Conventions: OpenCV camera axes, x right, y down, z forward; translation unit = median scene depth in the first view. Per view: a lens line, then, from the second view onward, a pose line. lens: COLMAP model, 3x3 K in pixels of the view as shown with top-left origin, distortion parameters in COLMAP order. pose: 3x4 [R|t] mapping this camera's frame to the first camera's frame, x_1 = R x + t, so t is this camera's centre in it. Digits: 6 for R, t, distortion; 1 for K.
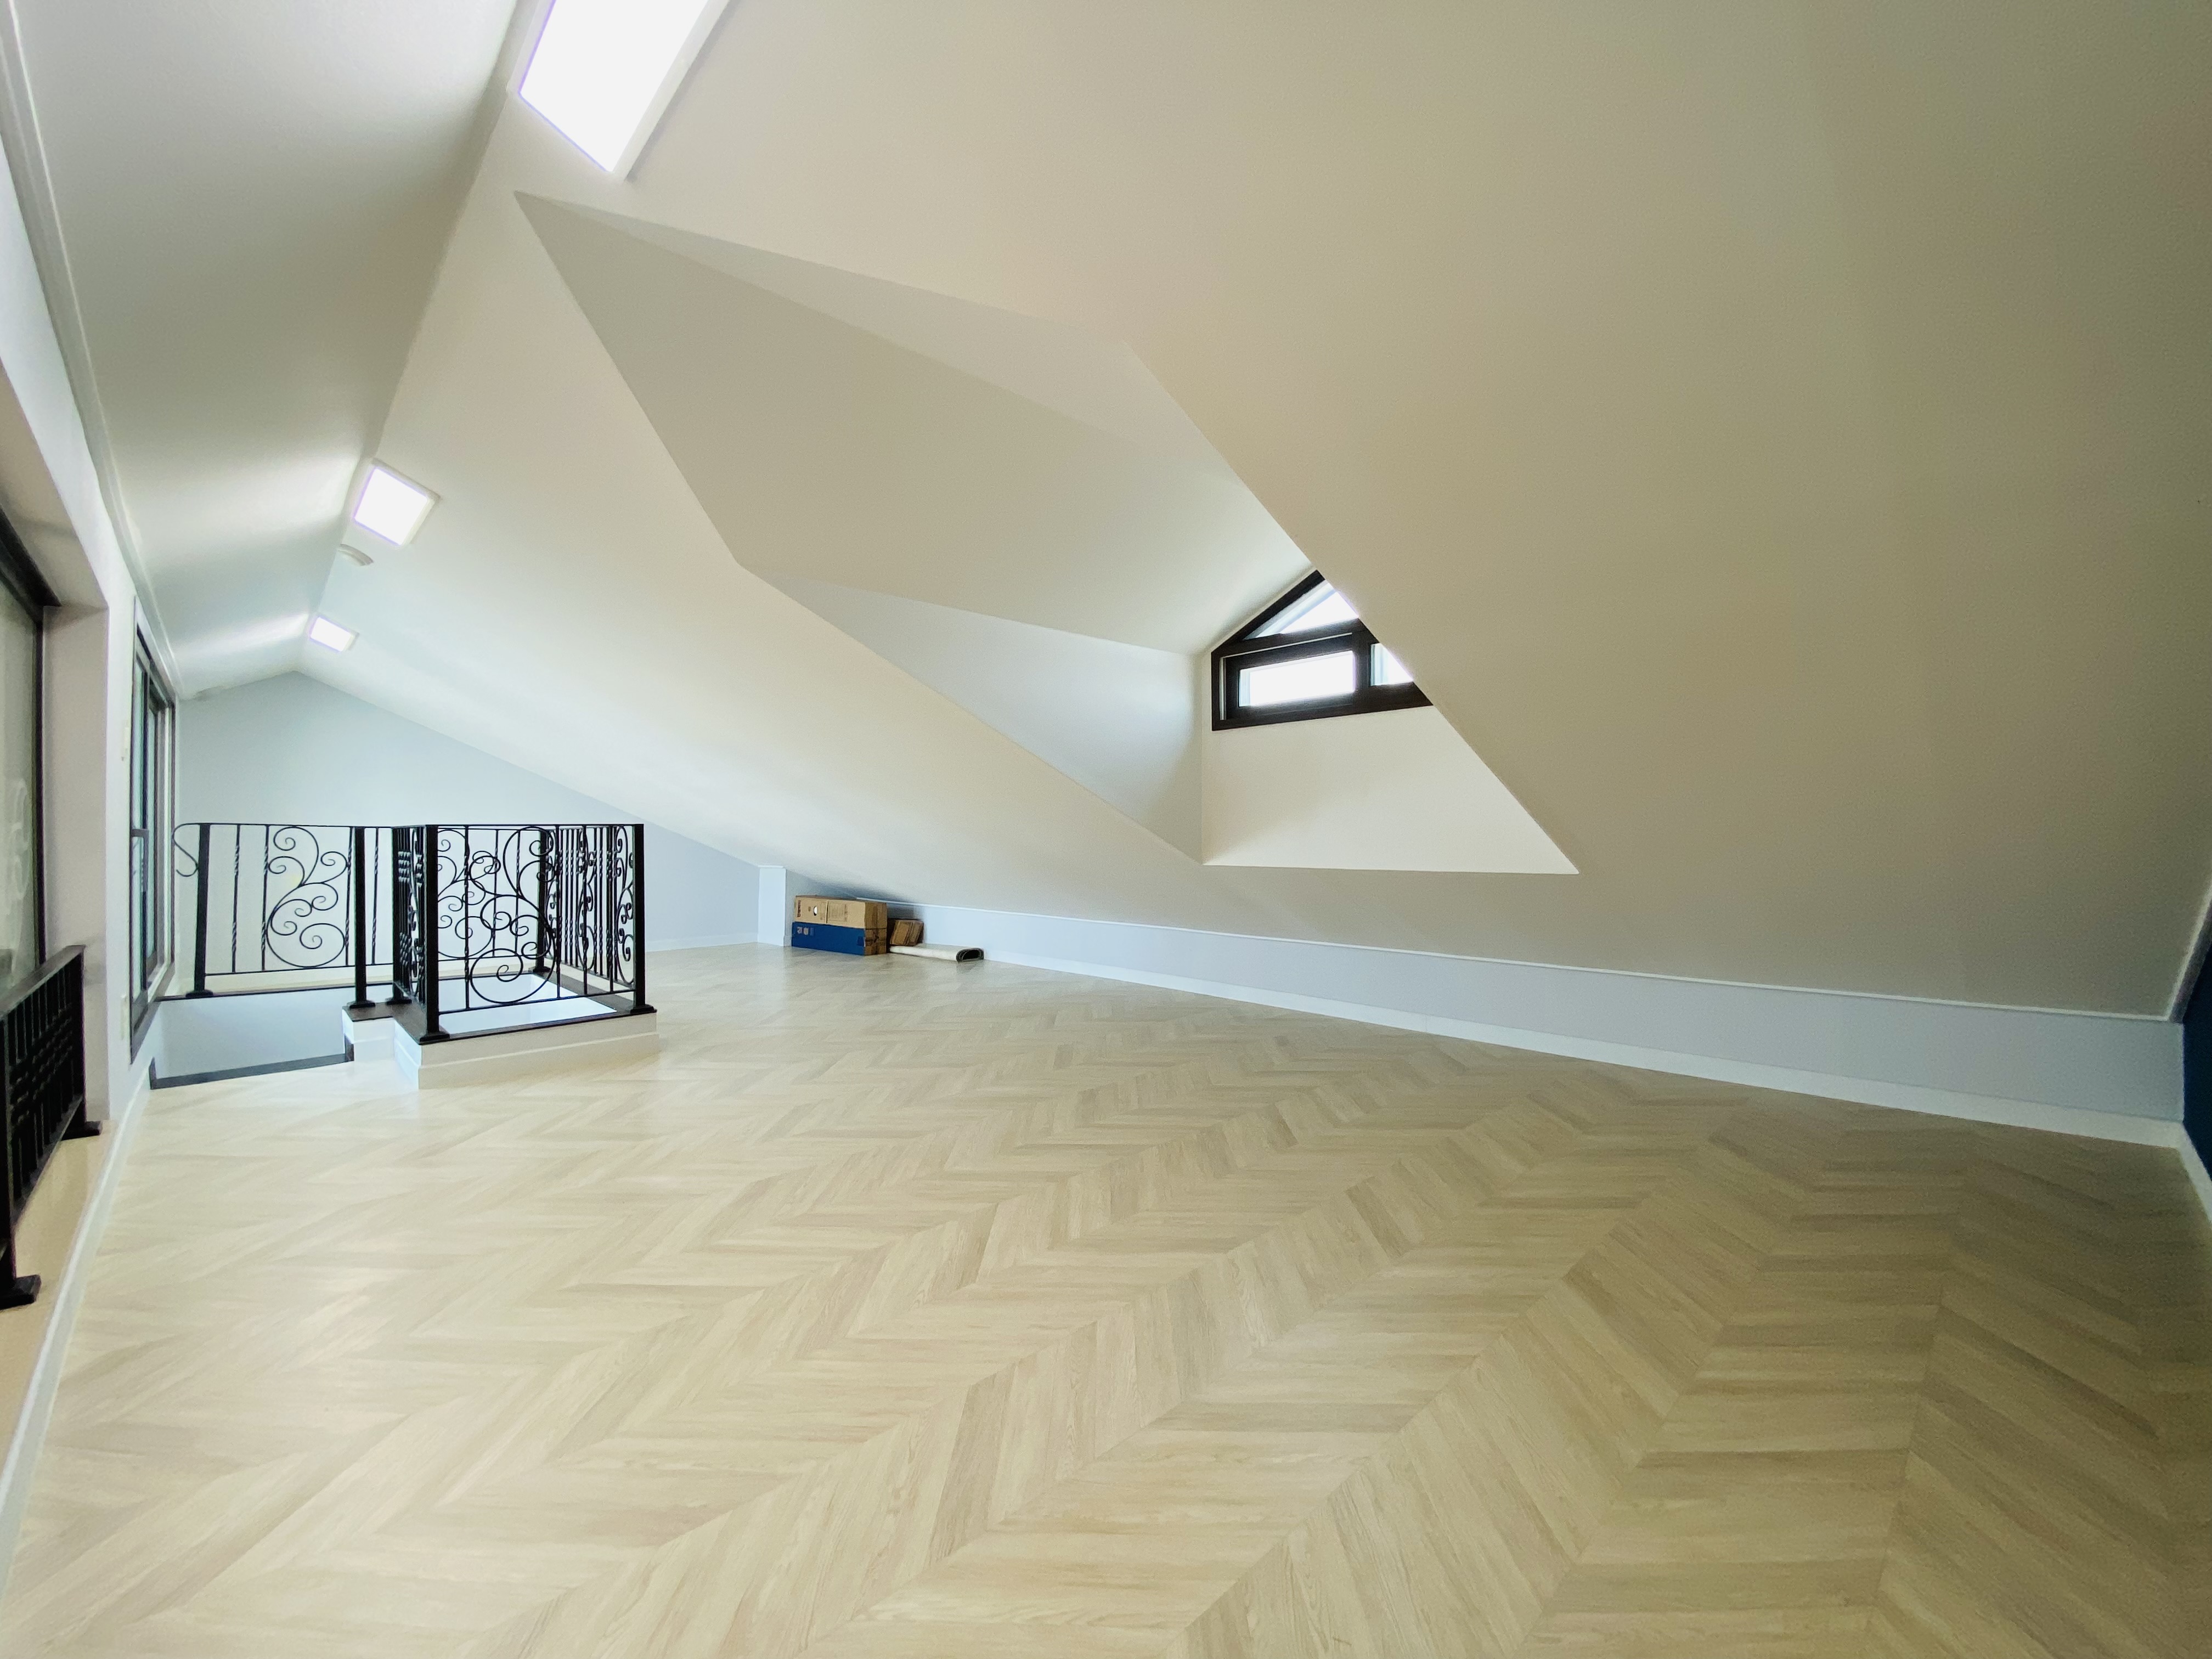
lens RADIAL K [[895.4, 0, 1097.1], [0, 895.4, 833.5], [0, 0, 1]] dist [0.028671, -0.023905]
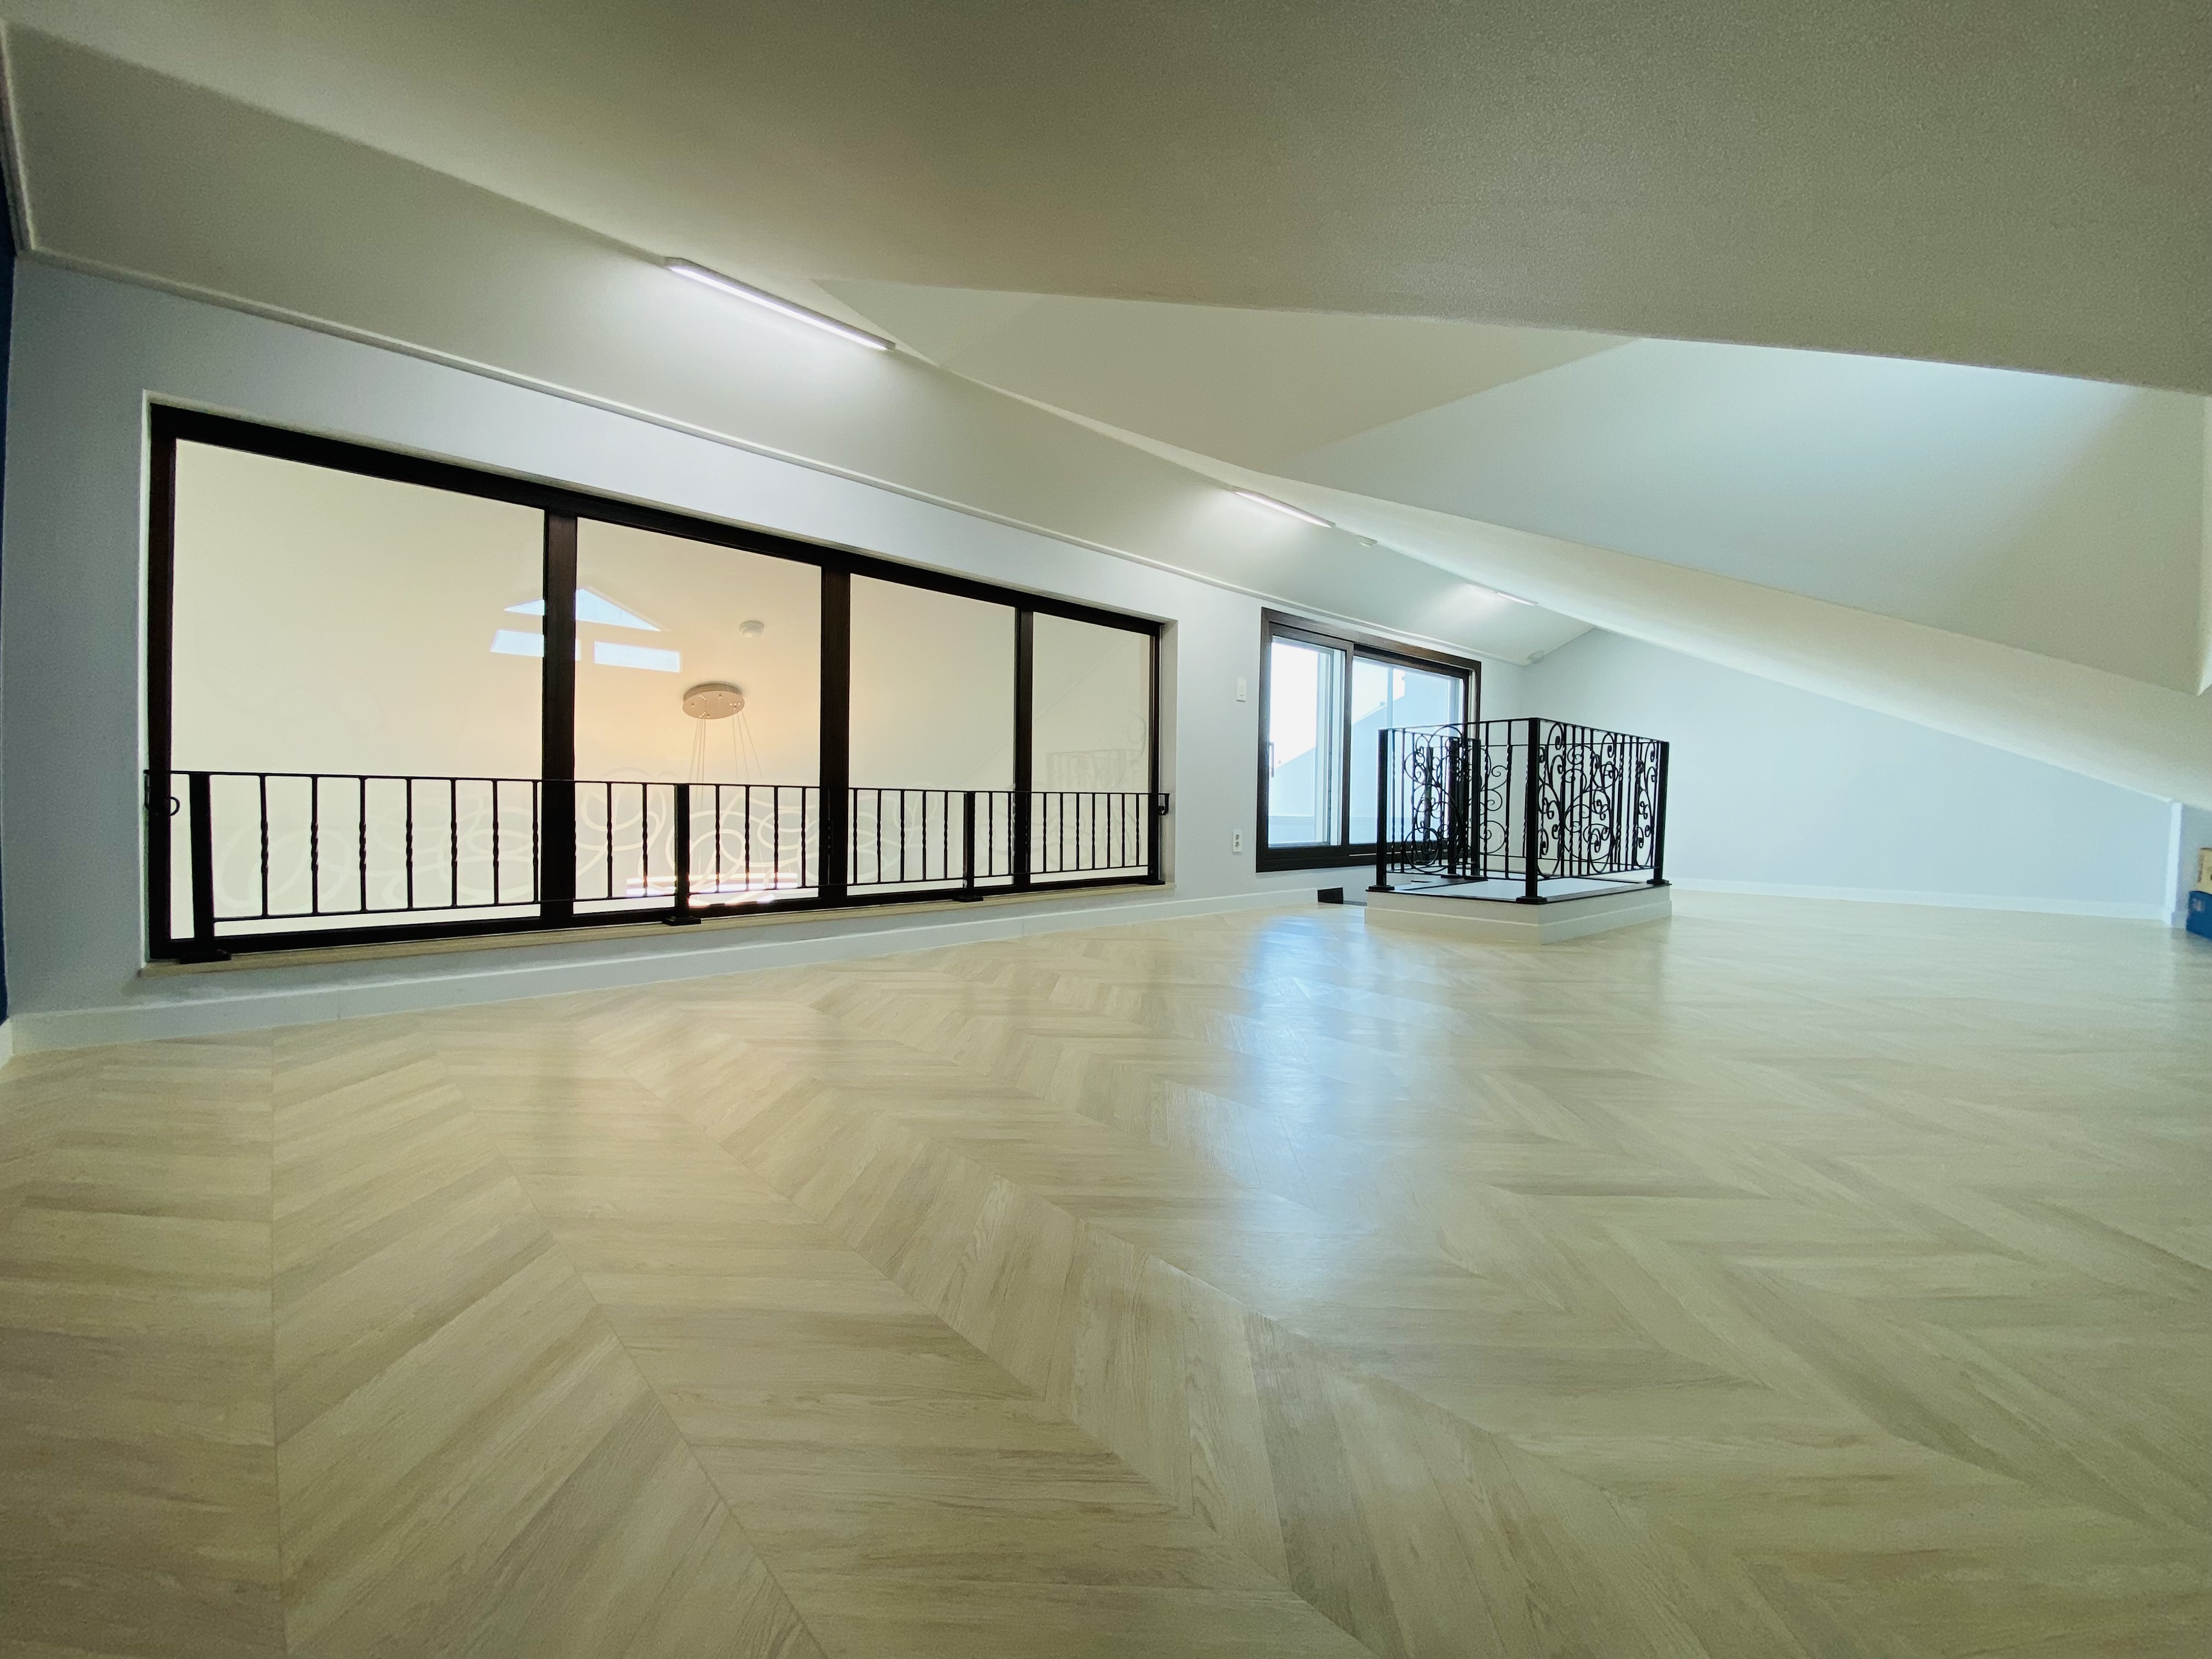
lens RADIAL K [[895.4, 0, 1097.1], [0, 895.4, 833.5], [0, 0, 1]] dist [0.028671, -0.023905]
pose [[-0.023655, 0.006431, -0.999699, 1.072559], [0.008191, 0.999947, 0.006239, 0.199530], [0.999687, -0.008041, -0.023706, 1.126647]]
